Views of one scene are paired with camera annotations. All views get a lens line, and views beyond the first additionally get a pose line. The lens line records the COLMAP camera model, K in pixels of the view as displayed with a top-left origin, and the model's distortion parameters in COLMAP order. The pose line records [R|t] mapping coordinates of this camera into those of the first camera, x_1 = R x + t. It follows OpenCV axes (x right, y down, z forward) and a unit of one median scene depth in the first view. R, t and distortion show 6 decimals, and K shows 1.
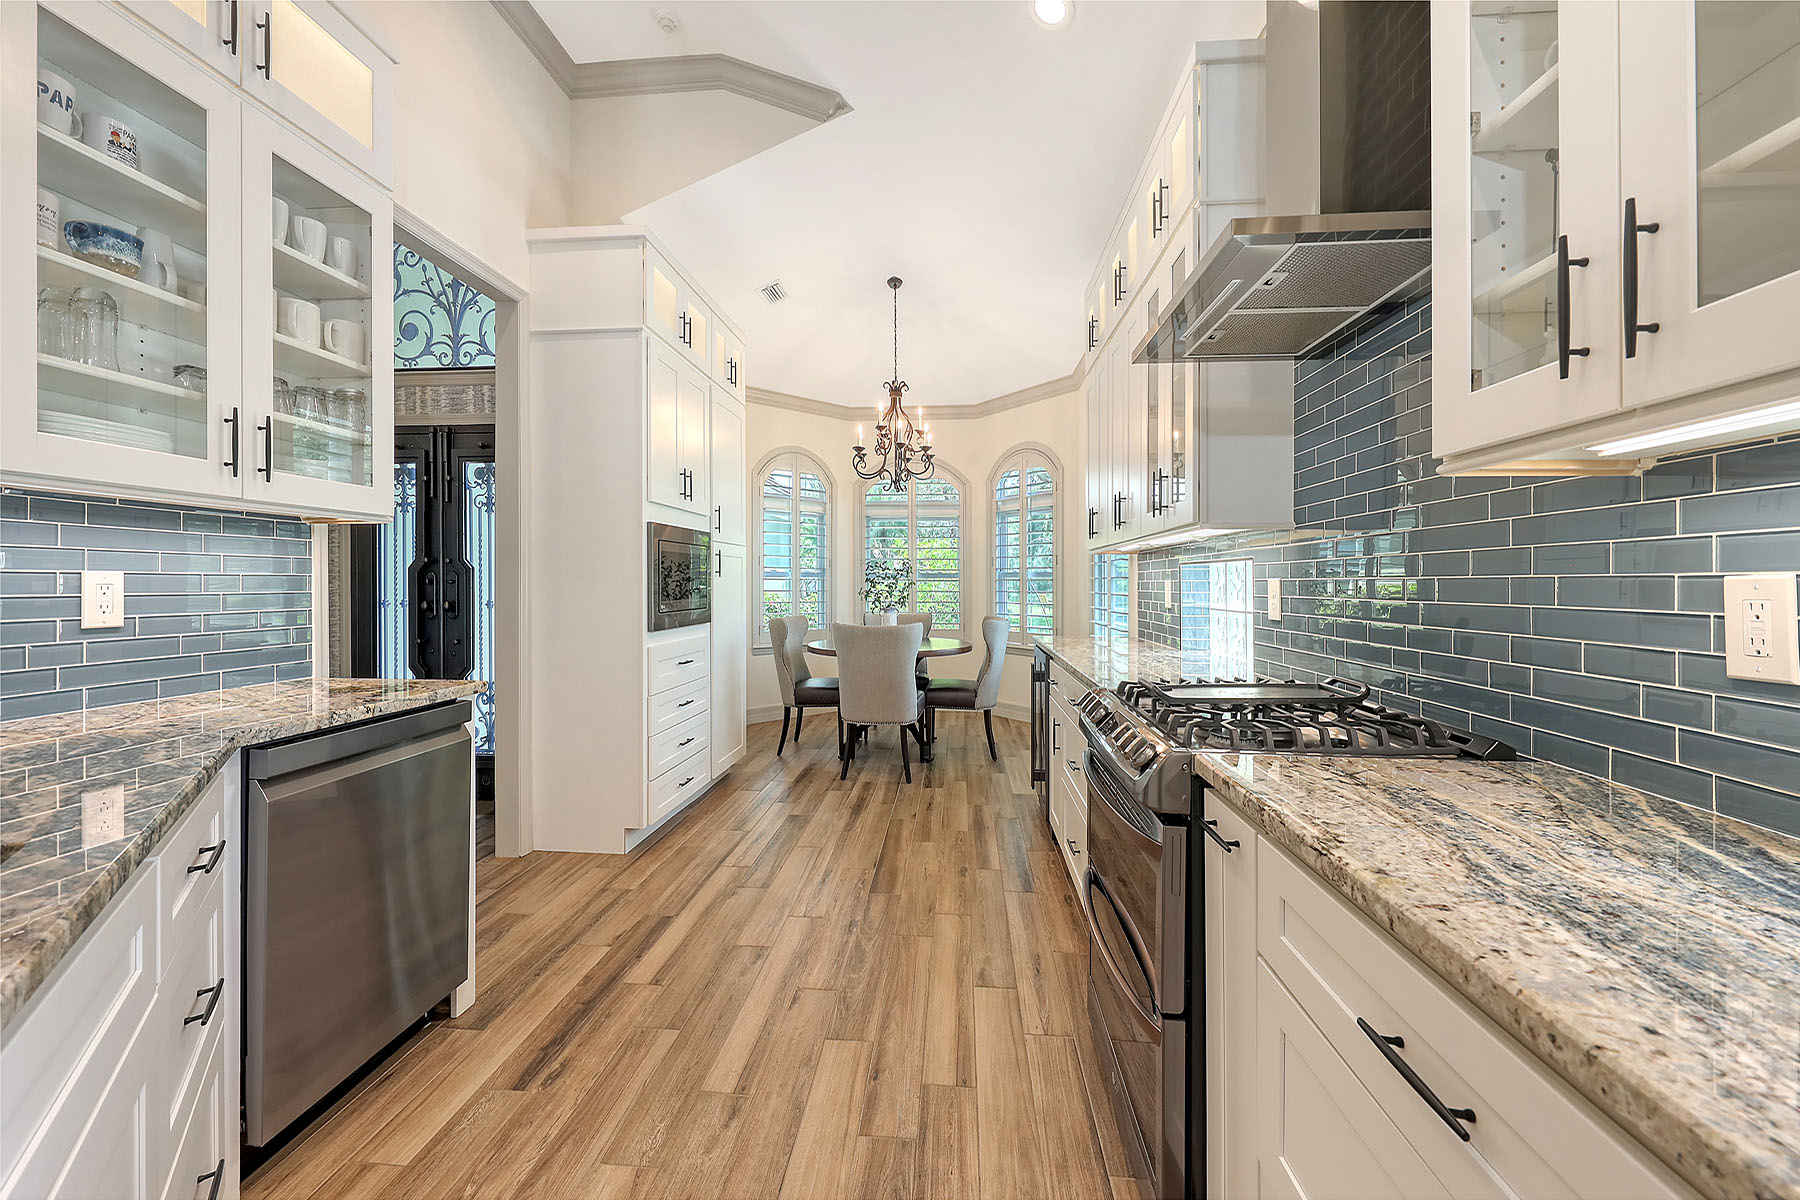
lens RADIAL K [[626.1, 0, 902.5], [0, 626.1, 574.4], [0, 0, 1]] dist [0.002364, 0.000060]
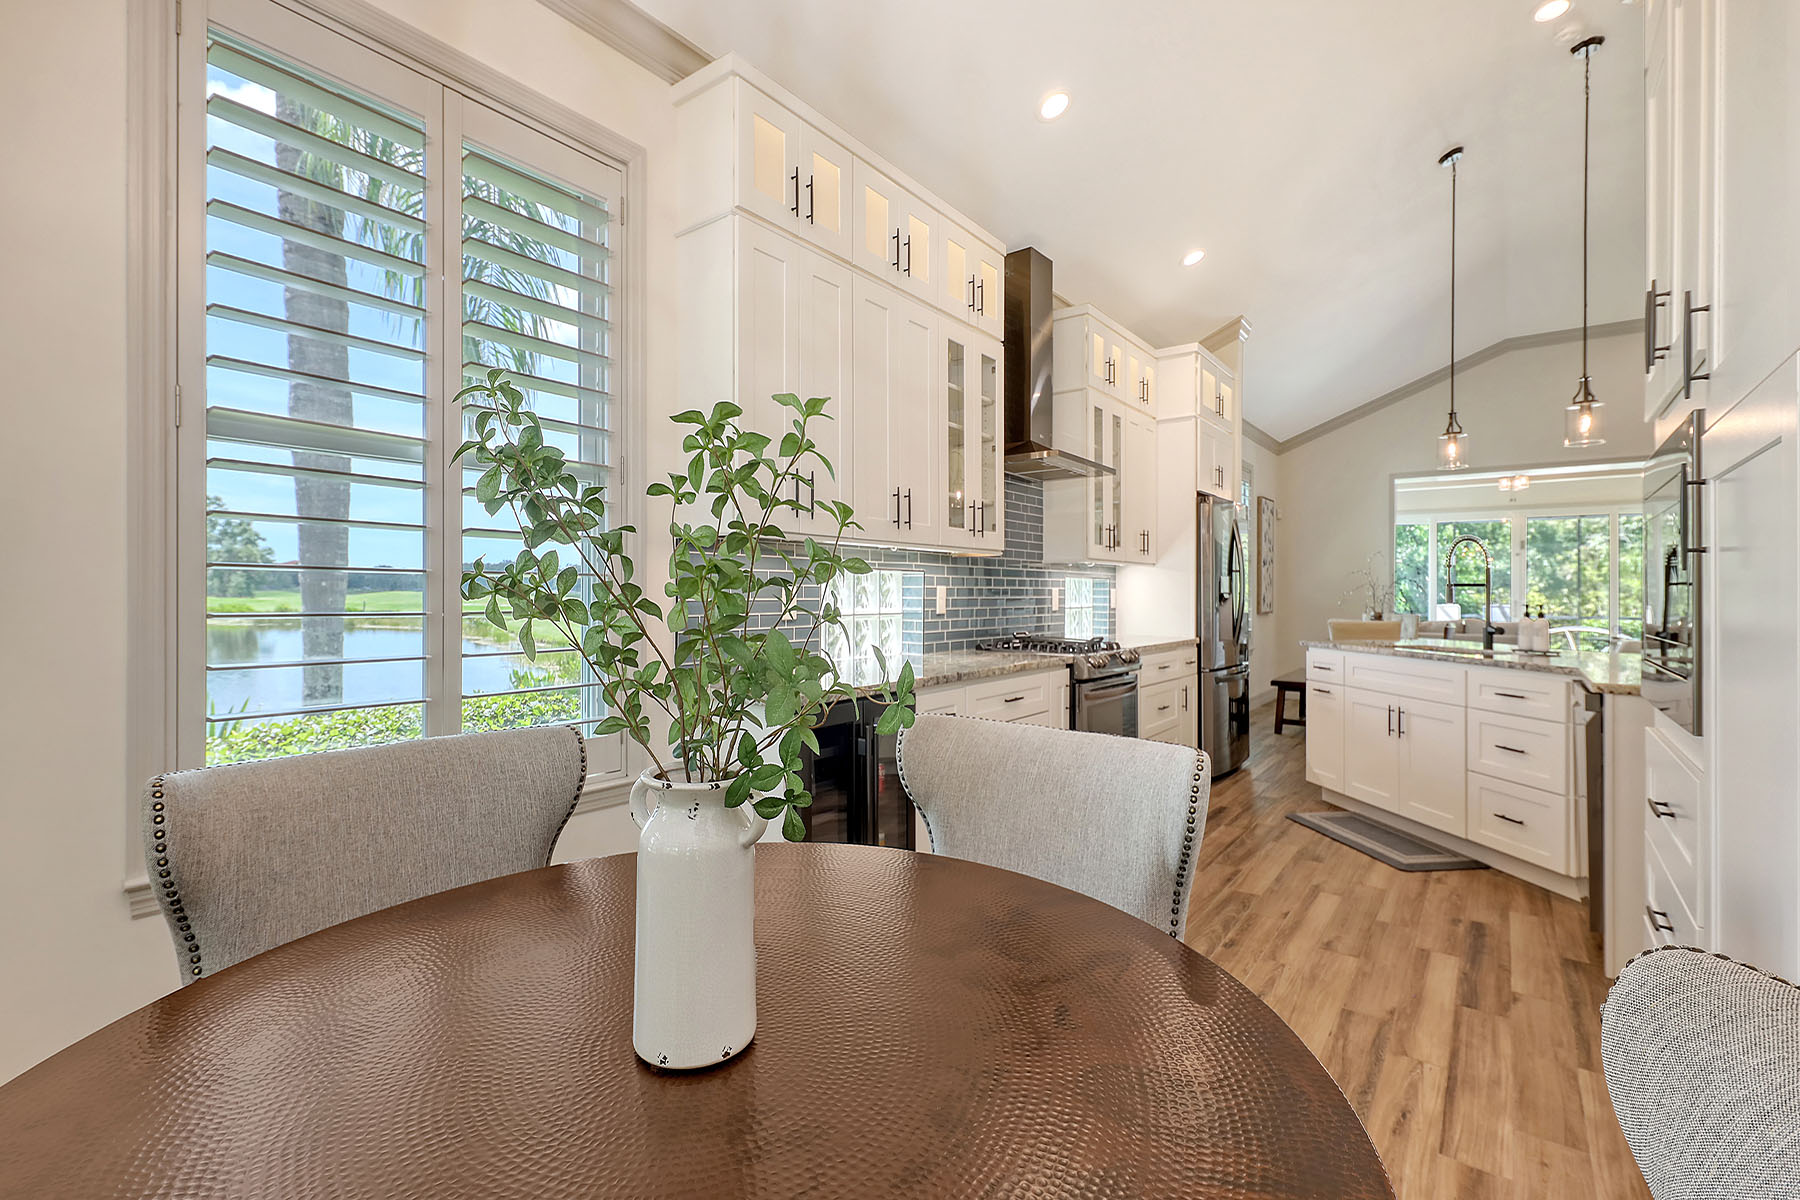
lens RADIAL K [[817.5, 0, 902.9], [0, 817.5, 634.6], [0, 0, 1]] dist [-0.000240, 0.000108]
pose [[-0.855699, -0.034989, 0.516290, -0.314548], [-0.014445, 0.998938, 0.043756, 0.036541], [-0.517273, 0.029984, -0.855295, 2.574770]]
